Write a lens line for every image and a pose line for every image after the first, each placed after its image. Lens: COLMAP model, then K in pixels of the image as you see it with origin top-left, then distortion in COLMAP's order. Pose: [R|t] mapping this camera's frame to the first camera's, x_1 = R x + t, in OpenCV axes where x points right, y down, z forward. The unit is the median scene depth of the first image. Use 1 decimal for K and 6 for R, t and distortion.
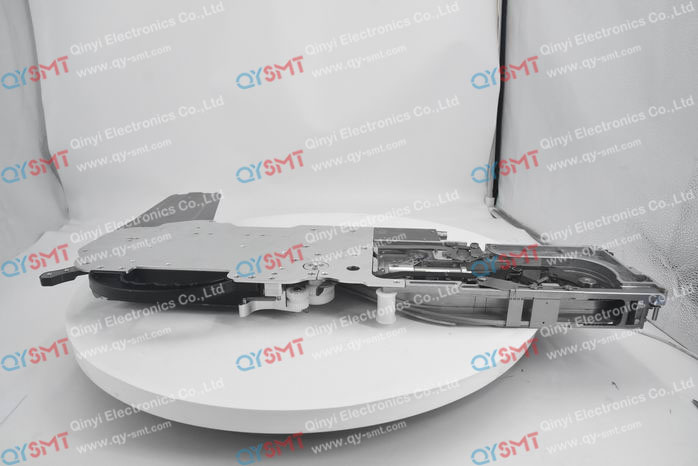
lens RADIAL K [[502.4, 0, 349.0], [0, 502.4, 233.0], [0, 0, 1]] dist [-0.003581, 0.000011]
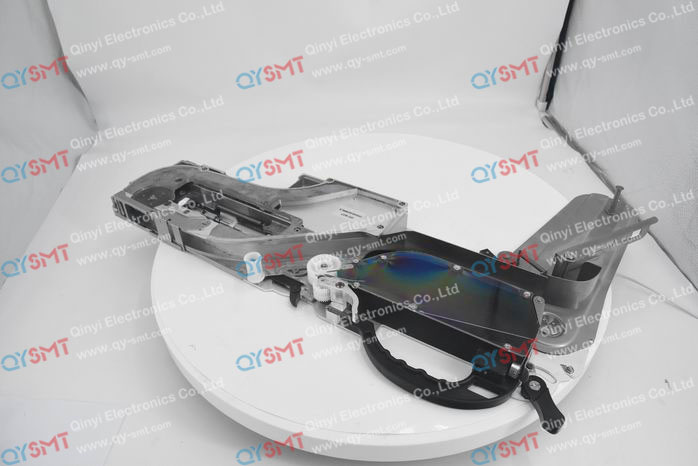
lens RADIAL K [[502.4, 0, 349.0], [0, 502.4, 233.0], [0, 0, 1]] dist [-0.003581, 0.000011]
pose [[1.000000, -0.000437, 0.000065, -0.000228], [0.000437, 1.000000, 0.000381, 0.373085], [-0.000065, -0.000381, 1.000000, -0.000184]]
